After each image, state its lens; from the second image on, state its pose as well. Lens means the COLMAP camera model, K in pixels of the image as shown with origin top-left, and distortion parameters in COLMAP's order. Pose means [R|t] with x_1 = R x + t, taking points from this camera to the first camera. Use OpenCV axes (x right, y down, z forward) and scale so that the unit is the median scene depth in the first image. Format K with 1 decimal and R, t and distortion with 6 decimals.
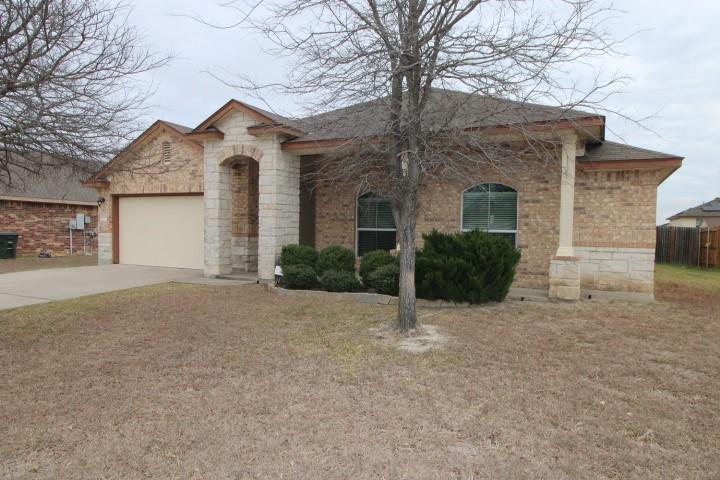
lens RADIAL K [[461.2, 0, 357.7], [0, 461.2, 242.1], [0, 0, 1]] dist [0.004590, 0.001252]
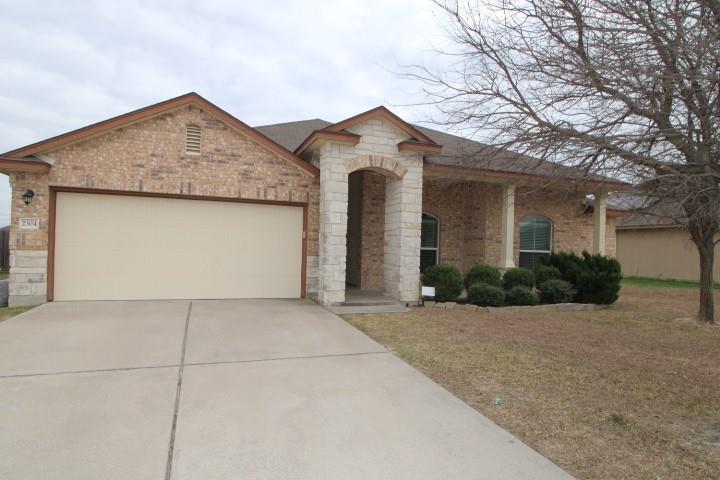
lens RADIAL K [[461.2, 0, 358.1], [0, 461.2, 239.9], [0, 0, 1]] dist [0.004590, 0.001252]
pose [[0.684270, 0.016778, 0.729036, -0.891245], [0.003778, 0.999640, -0.026551, -0.019983], [-0.729219, 0.020922, 0.683961, 0.386609]]
